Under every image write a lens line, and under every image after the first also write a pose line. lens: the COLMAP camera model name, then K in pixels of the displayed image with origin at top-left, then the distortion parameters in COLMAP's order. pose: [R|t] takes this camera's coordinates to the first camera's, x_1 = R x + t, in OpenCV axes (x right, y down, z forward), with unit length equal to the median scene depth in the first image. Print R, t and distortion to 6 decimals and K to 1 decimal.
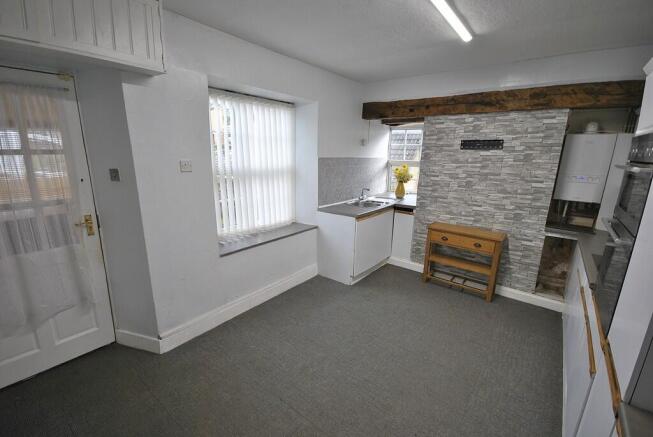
lens RADIAL K [[290.6, 0, 326.7], [0, 290.6, 219.3], [0, 0, 1]] dist [-0.003251, -0.000083]
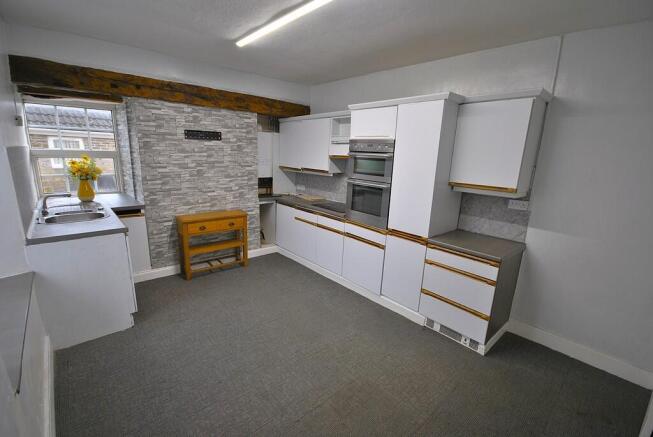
lens RADIAL K [[290.6, 0, 326.4], [0, 290.6, 219.7], [0, 0, 1]] dist [-0.003251, -0.000083]
pose [[0.167636, -0.233750, 0.957736, -0.487305], [0.193298, 0.960420, 0.200571, -0.081360], [-0.966713, 0.151506, 0.206185, 0.371574]]
